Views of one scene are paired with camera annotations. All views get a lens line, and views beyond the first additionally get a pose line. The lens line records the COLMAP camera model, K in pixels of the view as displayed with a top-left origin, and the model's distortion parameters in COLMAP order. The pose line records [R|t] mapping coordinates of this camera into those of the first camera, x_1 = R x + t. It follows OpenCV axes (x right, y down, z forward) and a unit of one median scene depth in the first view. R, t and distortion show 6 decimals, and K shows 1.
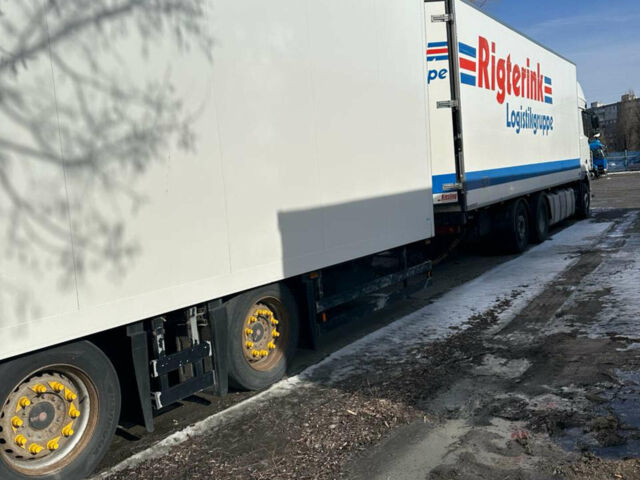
lens RADIAL K [[586.8, 0, 322.2], [0, 586.8, 239.5], [0, 0, 1]] dist [0.140641, -0.208131]
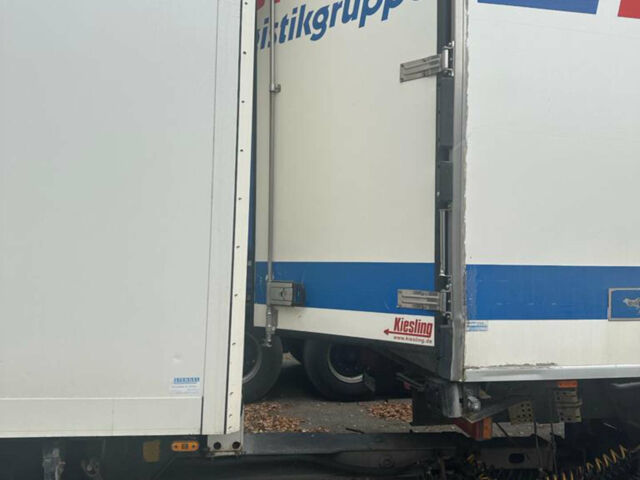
lens RADIAL K [[586.8, 0, 324.4], [0, 586.8, 244.1], [0, 0, 1]] dist [0.140641, -0.208131]
pose [[0.695891, 0.084585, -0.713149, 0.330346], [-0.150954, 0.988082, -0.030106, -0.080345], [0.702103, 0.128603, 0.700366, 0.554951]]
